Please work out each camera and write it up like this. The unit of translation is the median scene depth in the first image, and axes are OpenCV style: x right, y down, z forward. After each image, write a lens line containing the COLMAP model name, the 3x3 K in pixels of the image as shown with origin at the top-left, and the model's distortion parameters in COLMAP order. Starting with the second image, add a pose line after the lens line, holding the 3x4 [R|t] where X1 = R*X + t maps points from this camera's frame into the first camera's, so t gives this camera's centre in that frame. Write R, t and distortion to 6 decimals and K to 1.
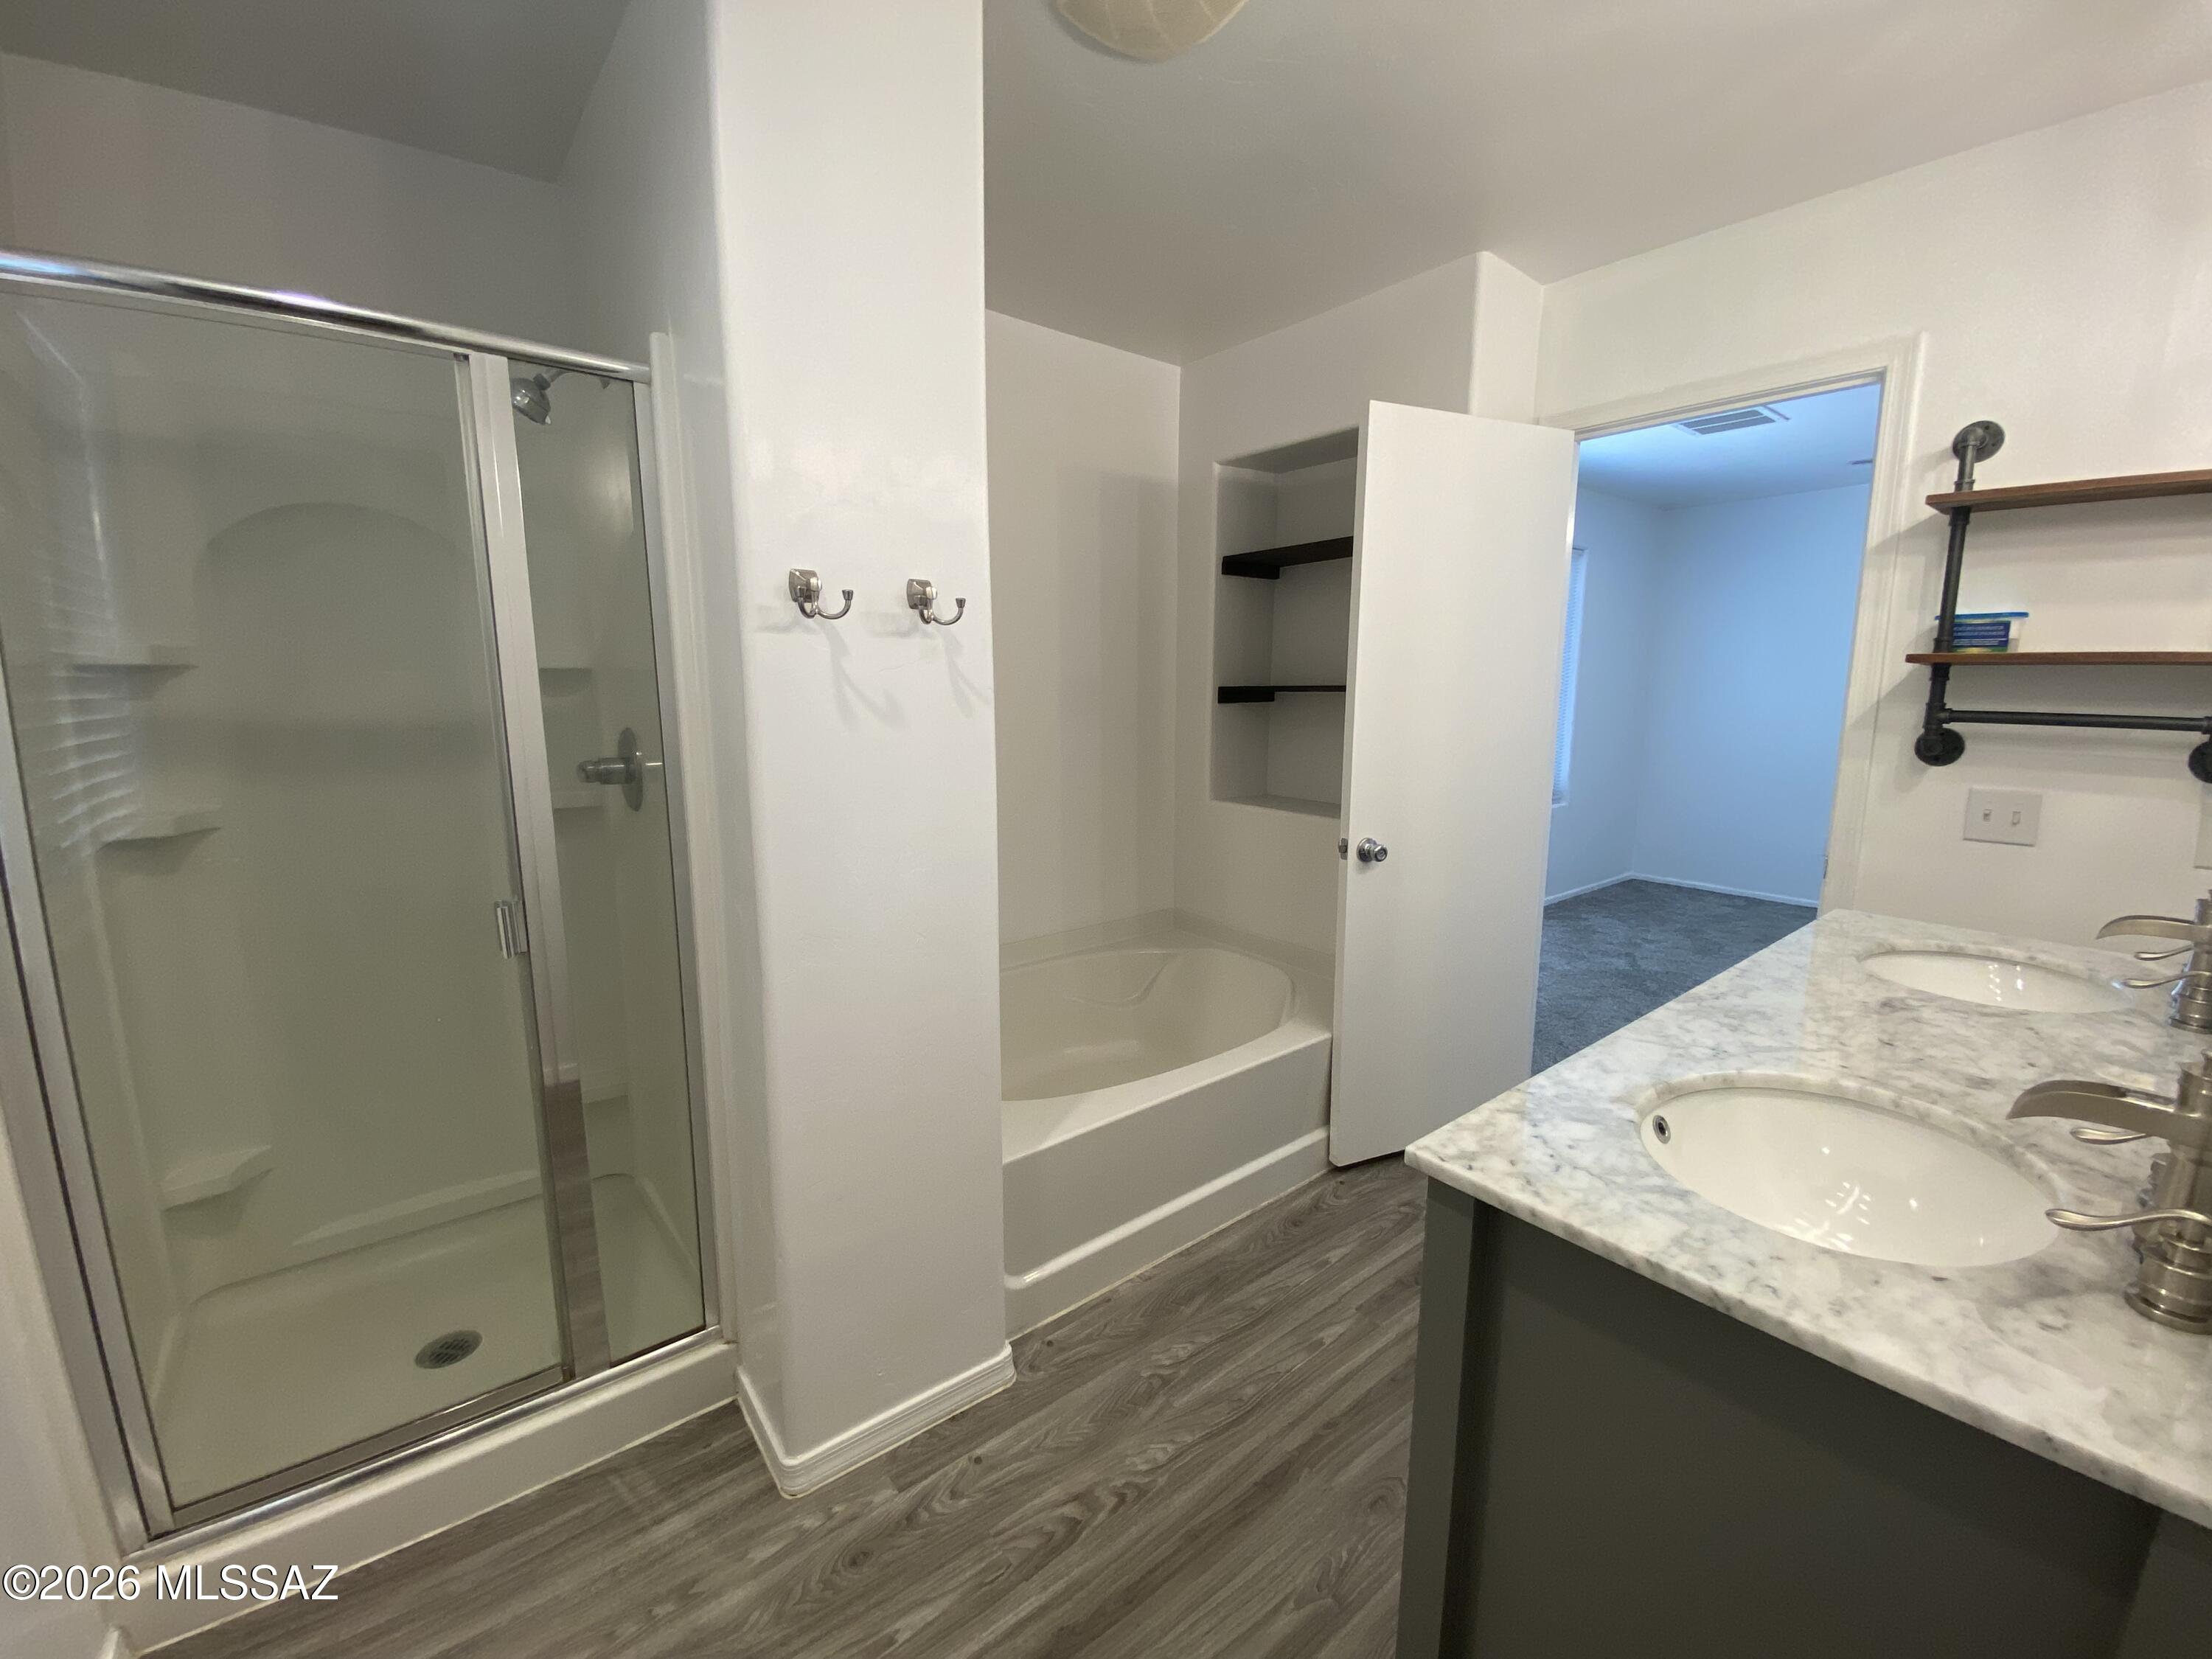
lens RADIAL K [[899.9, 0, 1091.9], [0, 899.9, 833.7], [0, 0, 1]] dist [0.014017, -0.018000]
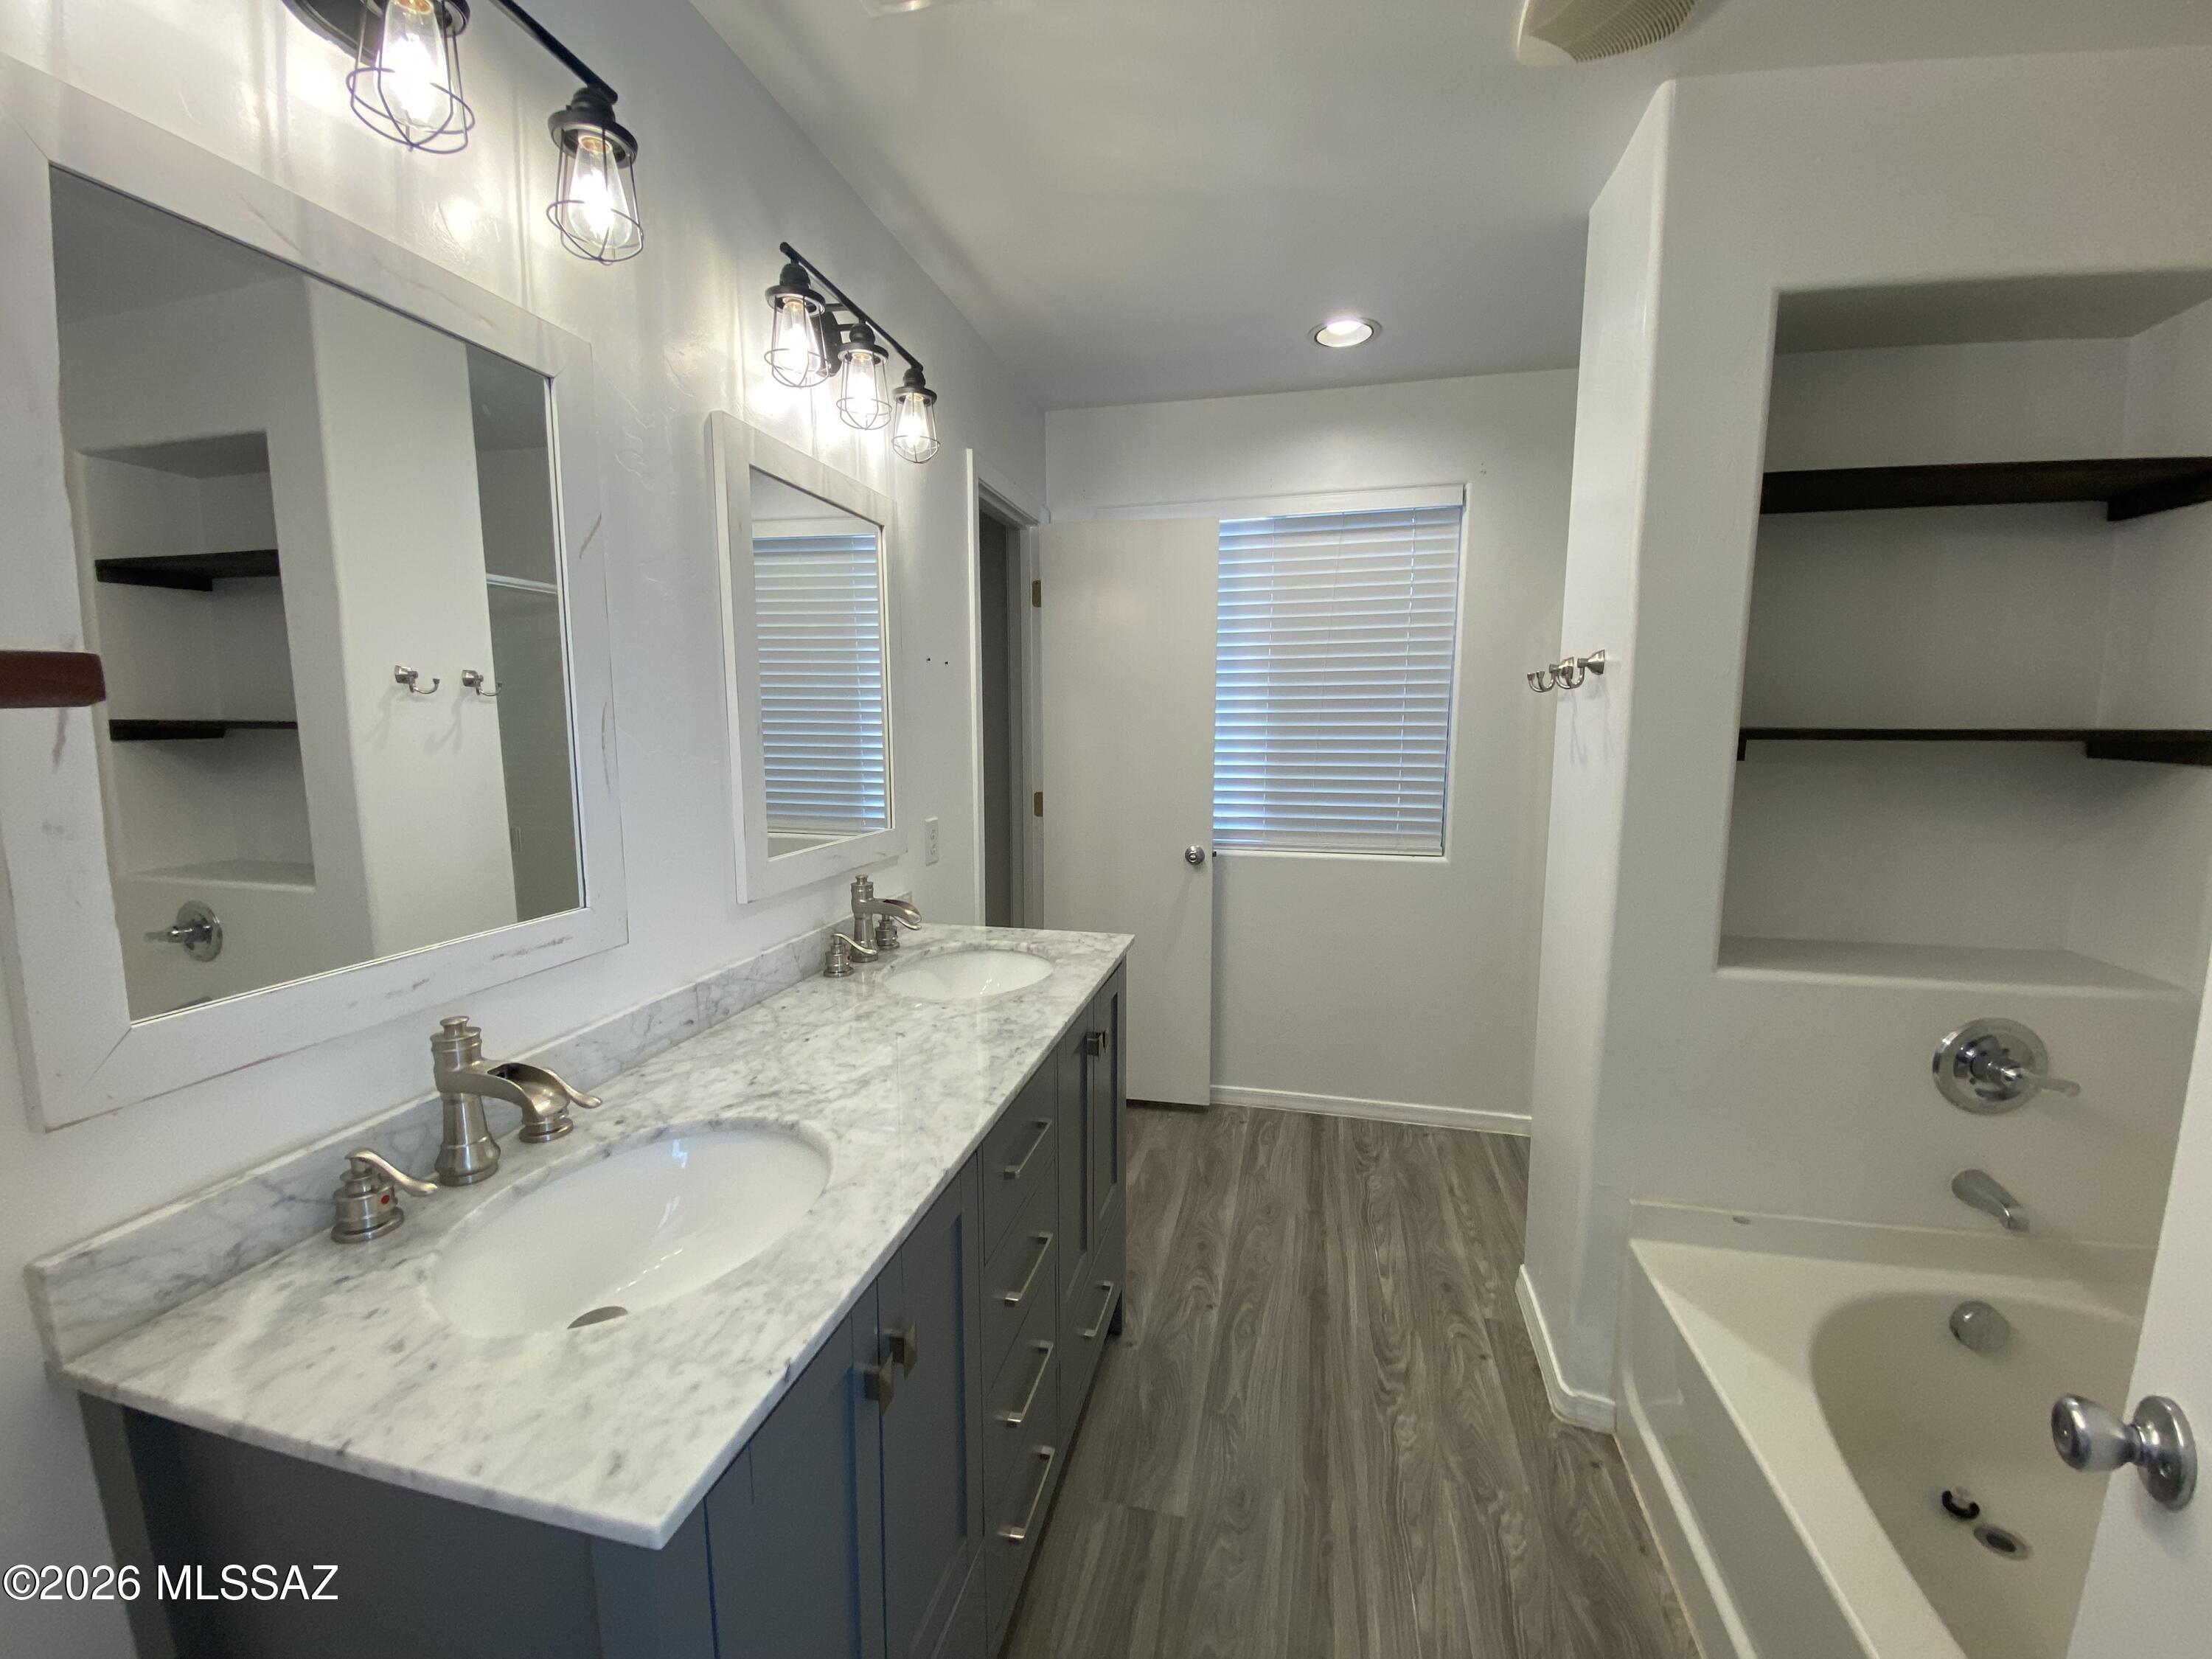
lens RADIAL K [[899.9, 0, 1099.9], [0, 899.9, 829.6], [0, 0, 1]] dist [0.014017, -0.018000]
pose [[-0.780929, 0.078611, -0.619653, 1.083121], [-0.100852, 0.963163, 0.249291, -0.279795], [0.616424, 0.257172, -0.744234, 1.540163]]
